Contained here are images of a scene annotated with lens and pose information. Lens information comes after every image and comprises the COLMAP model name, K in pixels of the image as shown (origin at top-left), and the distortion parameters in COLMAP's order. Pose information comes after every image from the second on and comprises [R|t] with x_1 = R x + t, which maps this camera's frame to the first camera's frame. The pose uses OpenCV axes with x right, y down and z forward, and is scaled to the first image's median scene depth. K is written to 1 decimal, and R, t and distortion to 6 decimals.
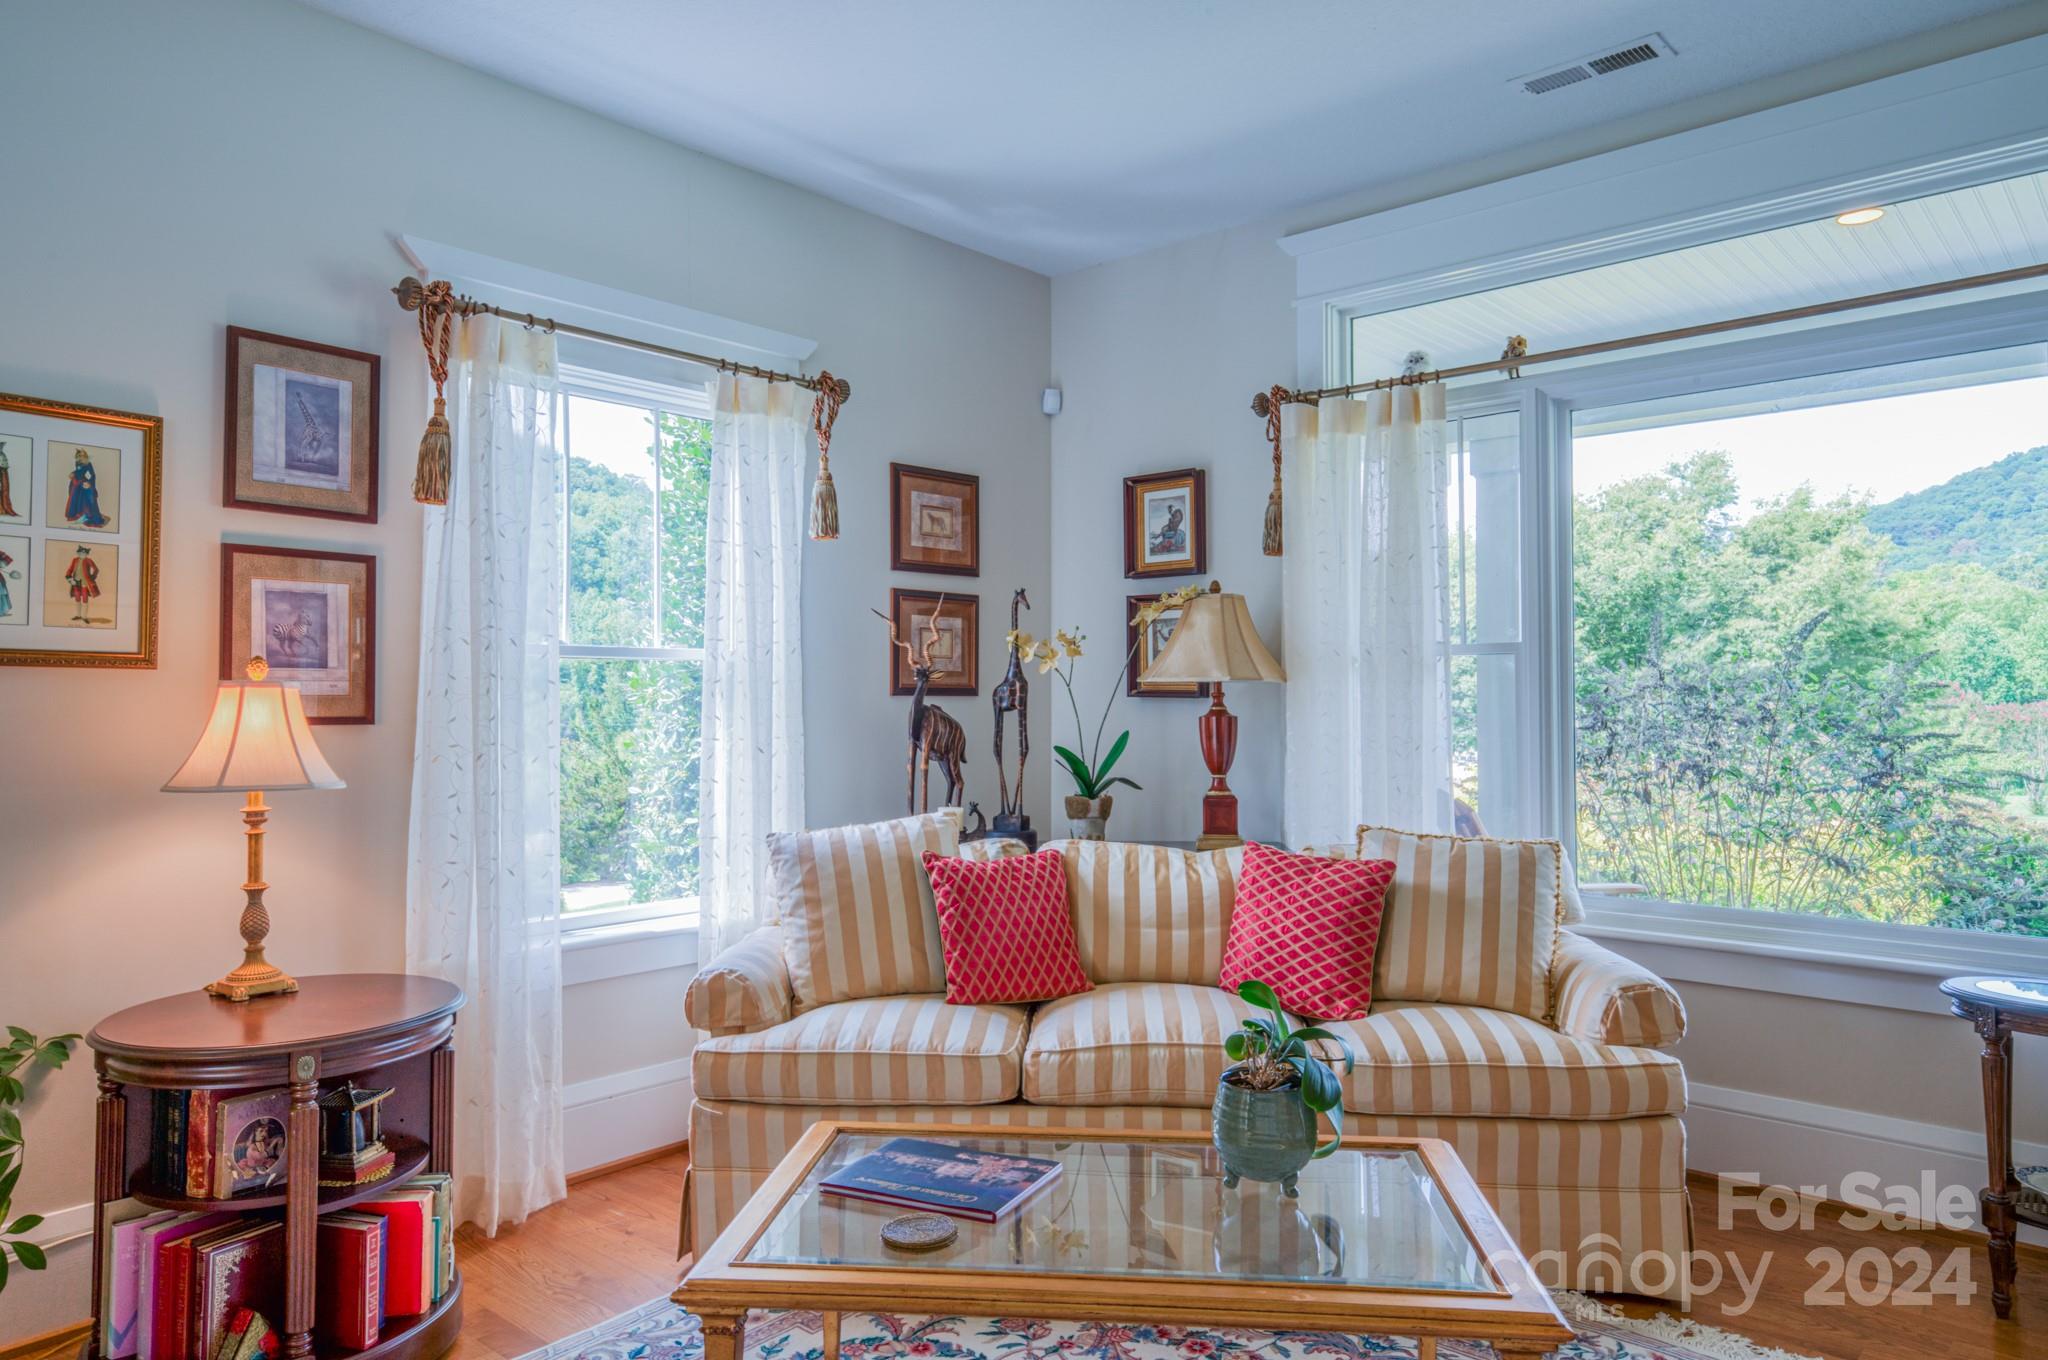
lens RADIAL K [[1344.6, 0, 1020.6], [0, 1344.6, 674.3], [0, 0, 1]] dist [0.037070, -0.001669]
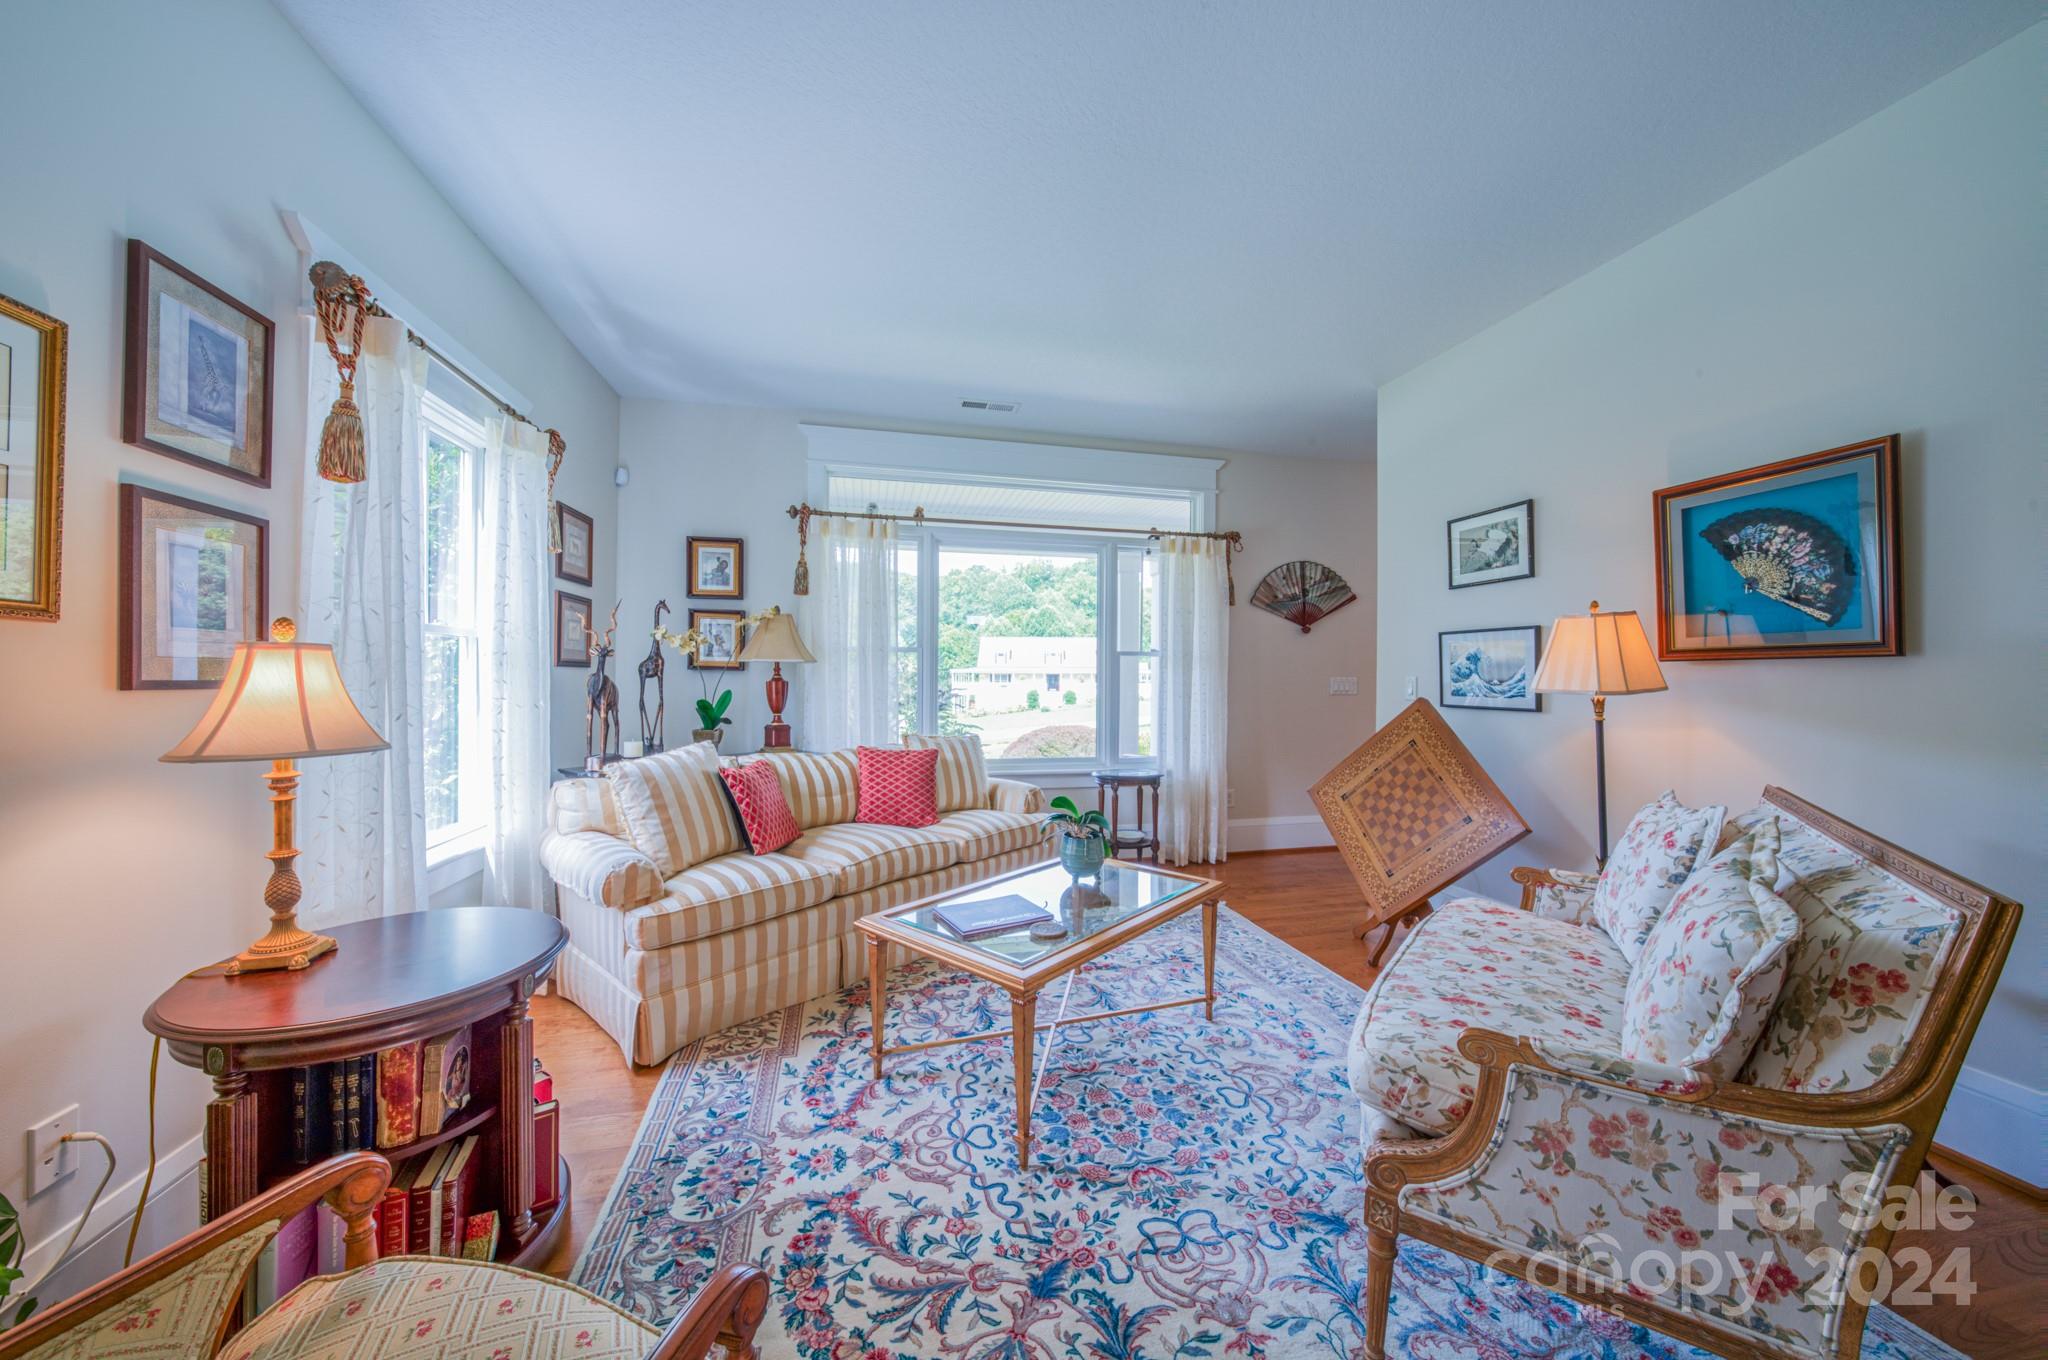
lens RADIAL K [[710.3, 0, 1023.2], [0, 710.3, 675.0], [0, 0, 1]] dist [-0.017083, 0.002455]
pose [[0.579268, 0.006924, 0.815108, -0.574234], [-0.023837, 0.999680, 0.008448, 0.009525], [-0.814789, -0.024324, 0.579248, 0.243667]]
